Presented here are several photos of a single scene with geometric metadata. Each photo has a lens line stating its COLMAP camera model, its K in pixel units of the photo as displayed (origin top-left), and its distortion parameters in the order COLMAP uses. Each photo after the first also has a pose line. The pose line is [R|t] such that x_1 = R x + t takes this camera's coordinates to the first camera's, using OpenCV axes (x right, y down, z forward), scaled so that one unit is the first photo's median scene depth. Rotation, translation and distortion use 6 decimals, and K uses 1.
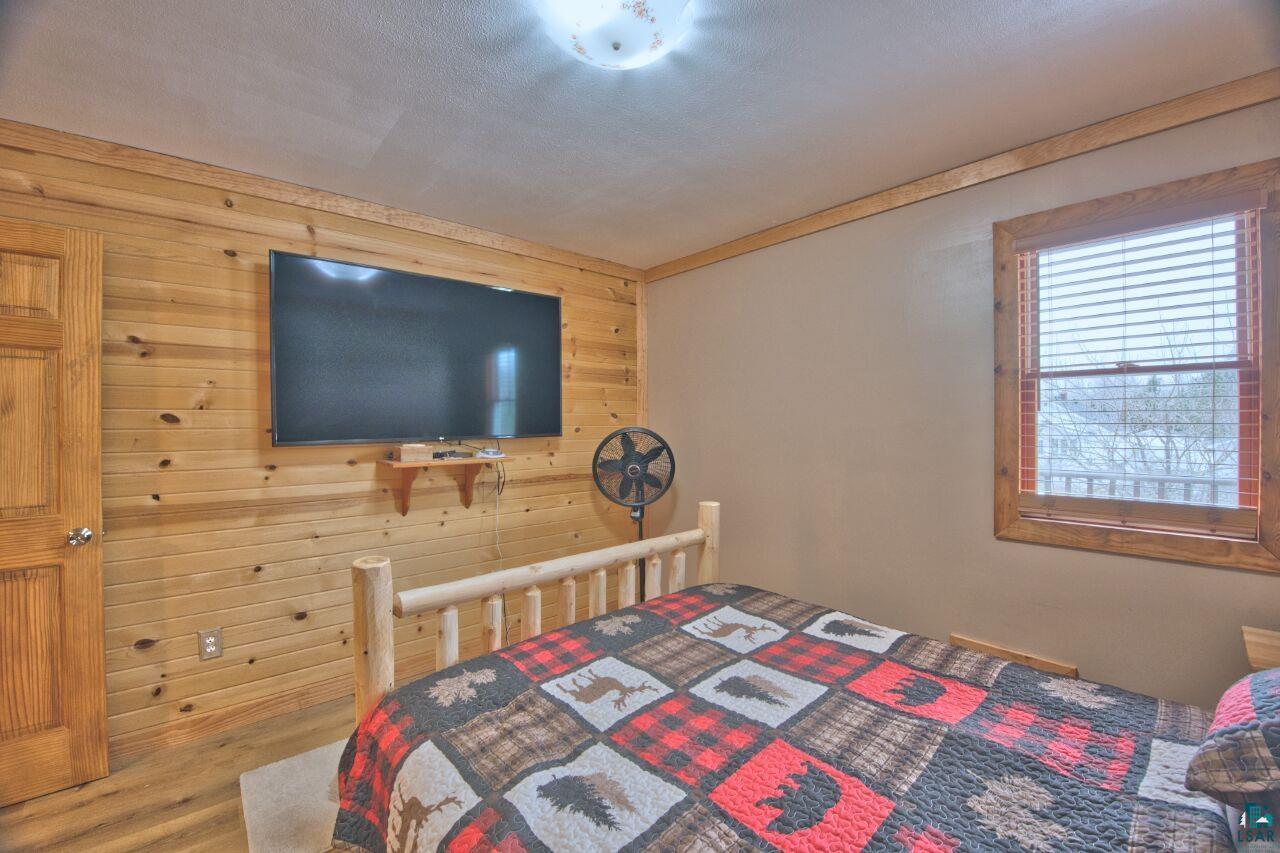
lens RADIAL K [[514.7, 0, 642.3], [0, 514.7, 422.6], [0, 0, 1]] dist [-0.029775, -0.001524]
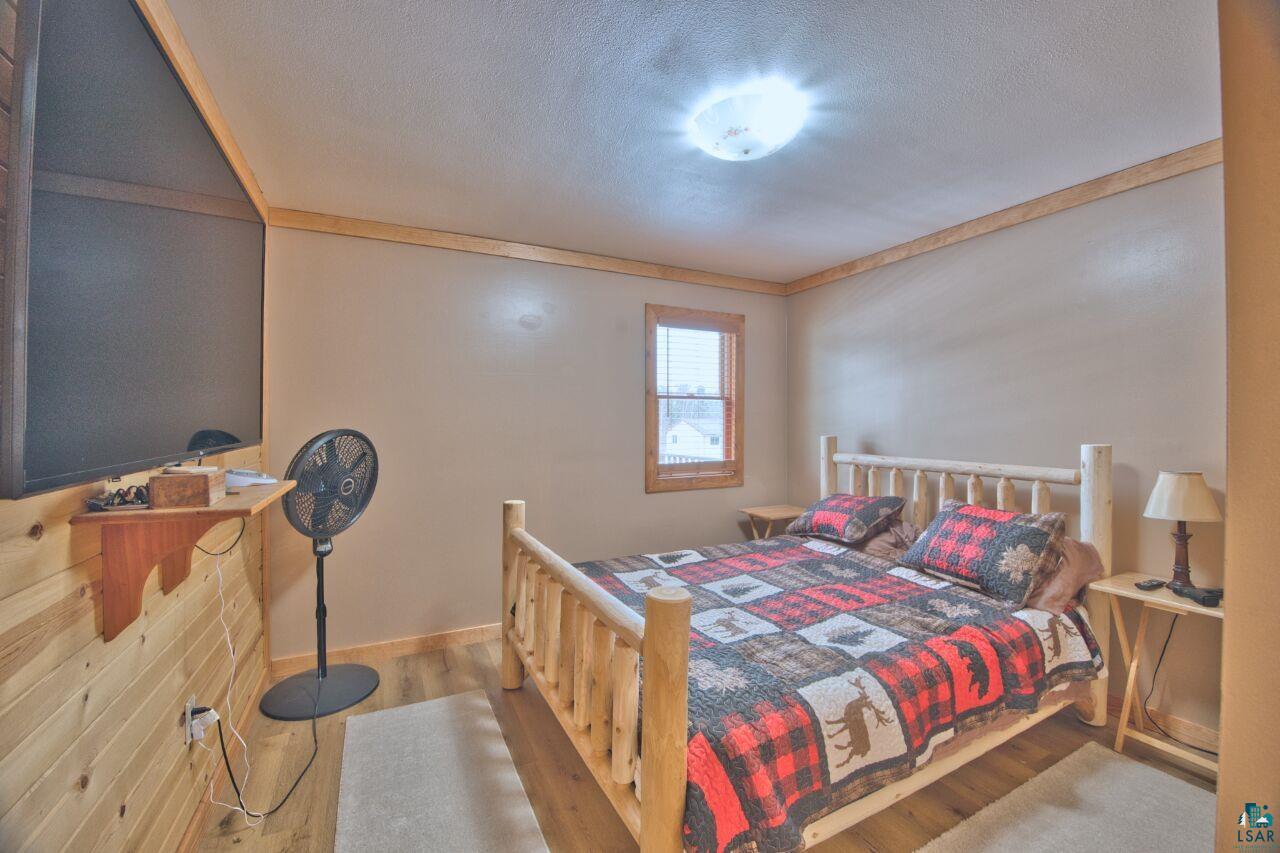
lens RADIAL K [[514.7, 0, 644.6], [0, 514.7, 425.6], [0, 0, 1]] dist [-0.029775, -0.001524]
pose [[0.245442, -0.000953, 0.969411, -1.374533], [0.000079, 1.000000, 0.000963, 0.009106], [-0.969411, -0.000159, 0.245442, 0.872023]]
